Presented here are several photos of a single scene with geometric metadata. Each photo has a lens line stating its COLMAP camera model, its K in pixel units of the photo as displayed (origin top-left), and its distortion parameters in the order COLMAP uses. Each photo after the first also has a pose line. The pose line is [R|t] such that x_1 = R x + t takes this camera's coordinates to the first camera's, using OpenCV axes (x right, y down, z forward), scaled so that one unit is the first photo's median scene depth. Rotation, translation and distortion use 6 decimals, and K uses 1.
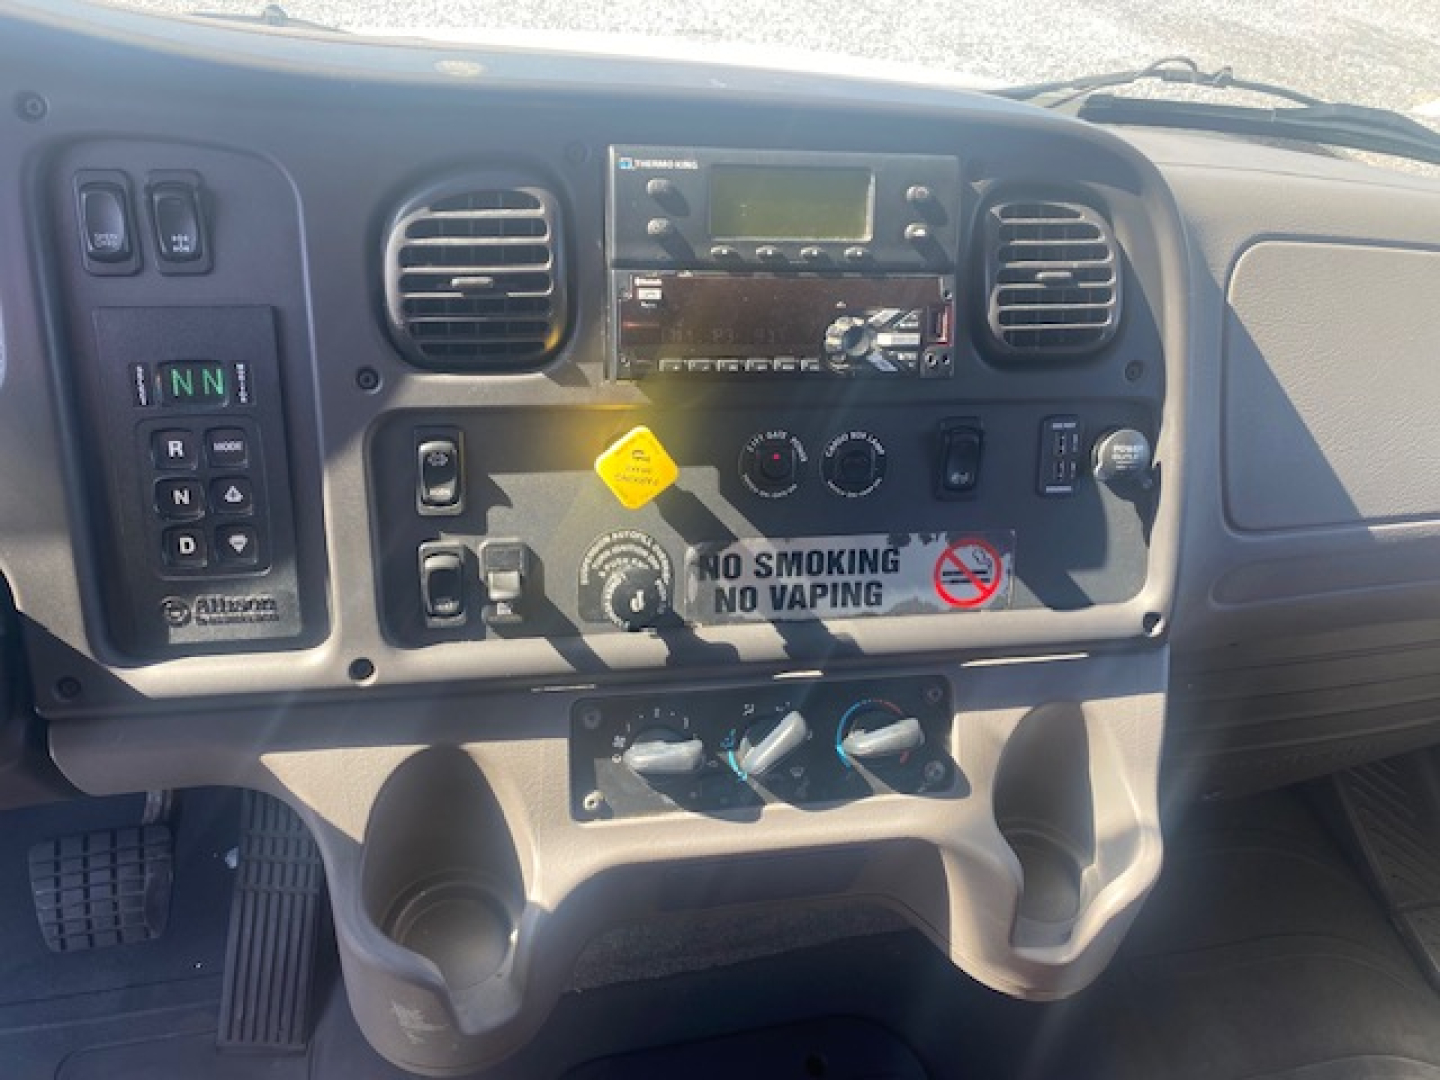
lens RADIAL K [[1109.5, 0, 722.8], [0, 1109.5, 536.6], [0, 0, 1]] dist [-0.006262, -0.002570]
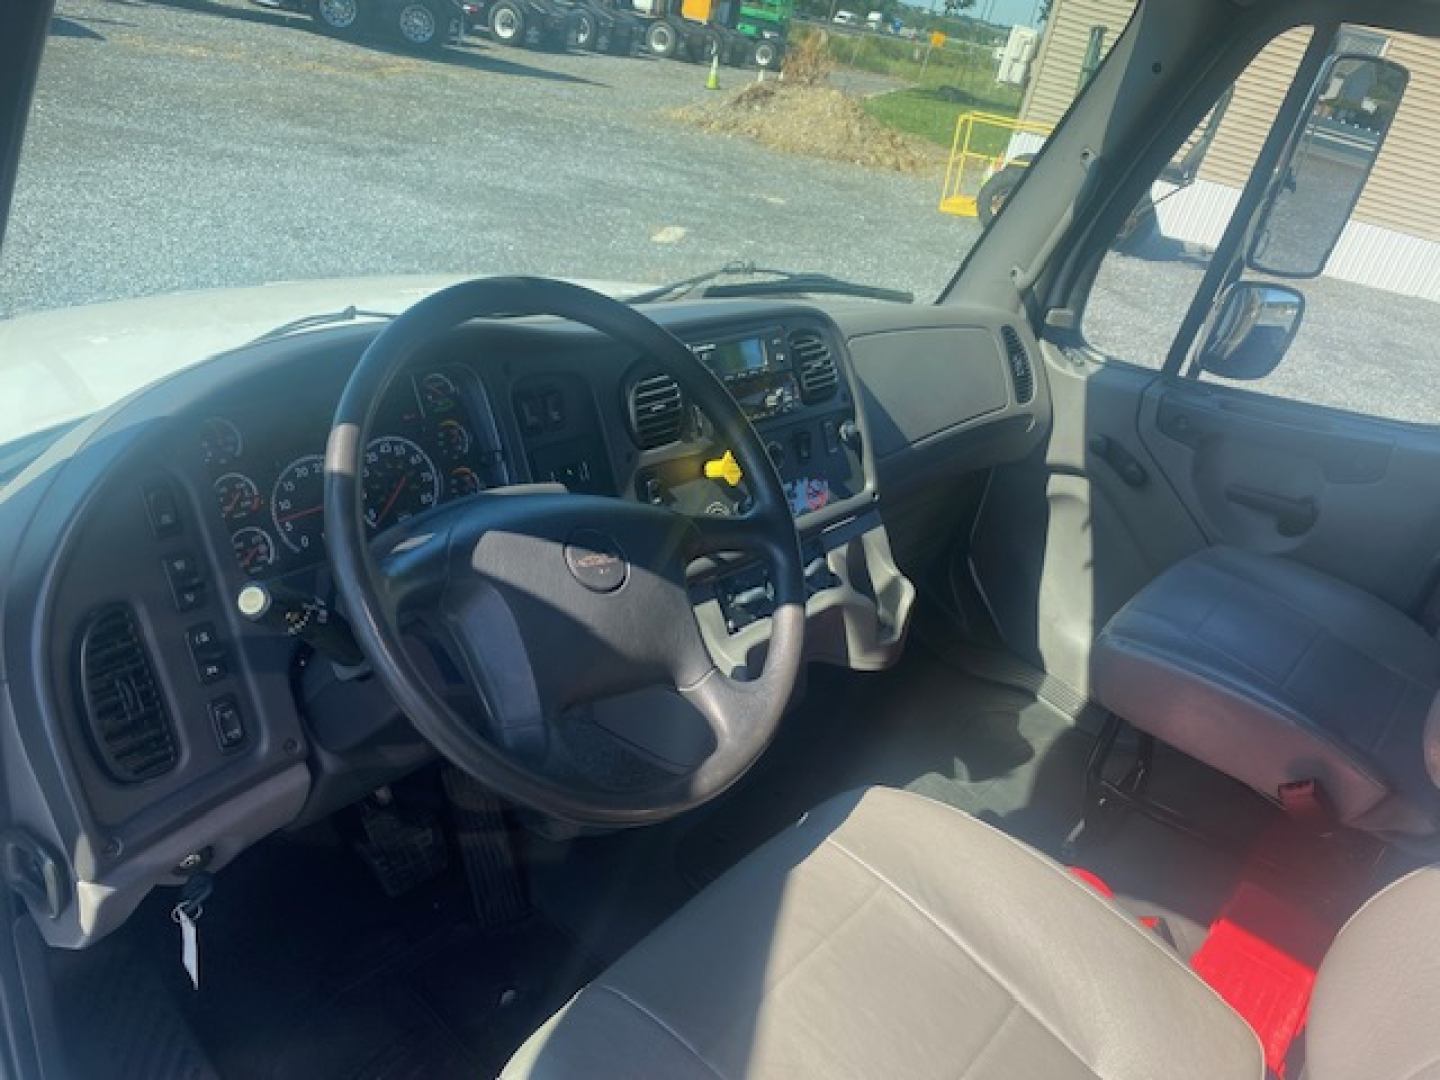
lens RADIAL K [[1109.5, 0, 722.8], [0, 1109.5, 536.6], [0, 0, 1]] dist [-0.006262, -0.002570]
pose [[0.793264, -0.259863, 0.550639, -1.272950], [0.324592, 0.945613, -0.021352, 0.109633], [-0.515143, 0.195671, 0.834470, -0.860685]]
